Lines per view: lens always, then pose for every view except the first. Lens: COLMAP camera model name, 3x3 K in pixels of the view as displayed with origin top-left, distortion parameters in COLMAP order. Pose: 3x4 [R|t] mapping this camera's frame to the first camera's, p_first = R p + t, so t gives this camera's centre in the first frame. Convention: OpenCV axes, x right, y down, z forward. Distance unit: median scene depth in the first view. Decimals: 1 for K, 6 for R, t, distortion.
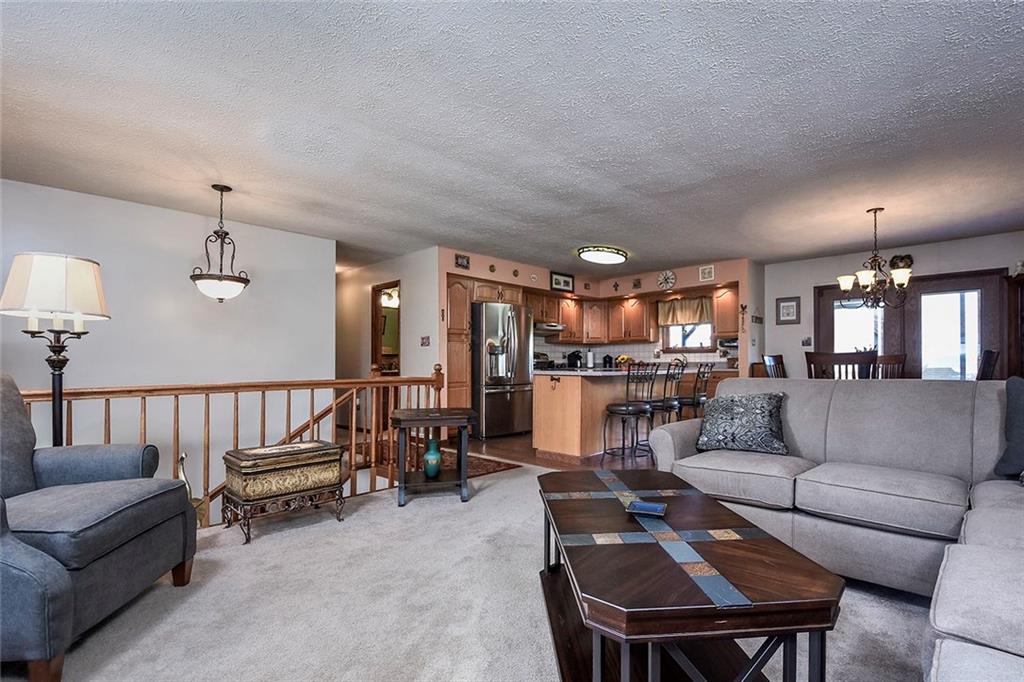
lens RADIAL K [[477.9, 0, 515.4], [0, 477.9, 348.4], [0, 0, 1]] dist [0.001135, -0.000803]
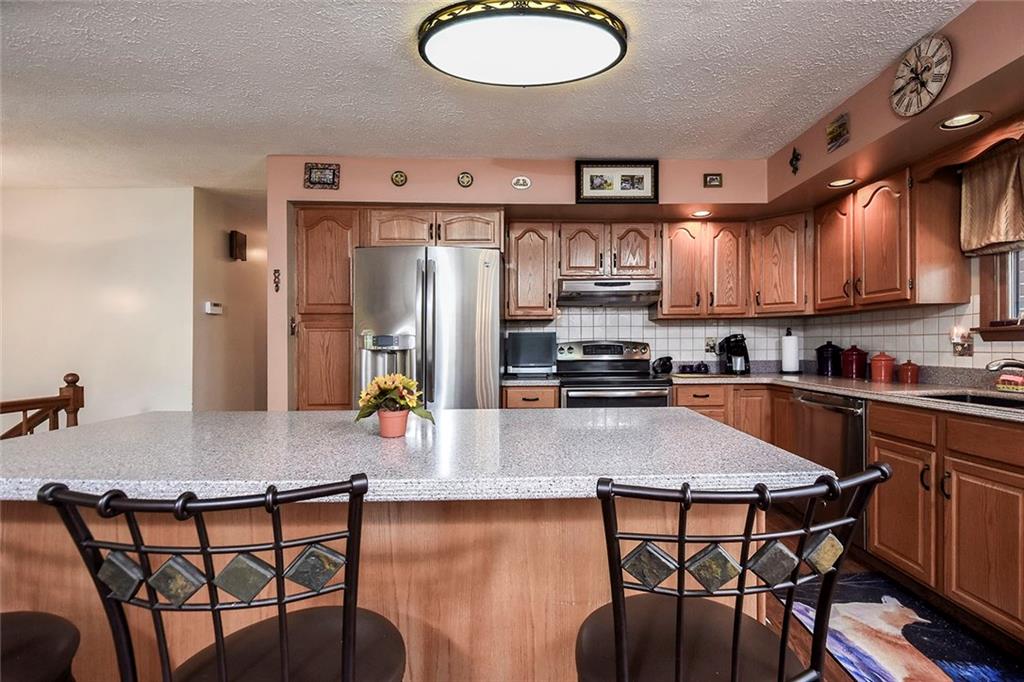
lens RADIAL K [[461.6, 0, 512.0], [0, 461.6, 341.0], [0, 0, 1]] dist [0.000120, -0.000287]
pose [[0.706472, -0.001410, -0.707739, 0.302105], [0.016912, 0.999746, 0.014889, 0.000963], [0.707538, -0.022488, 0.706317, 0.572905]]
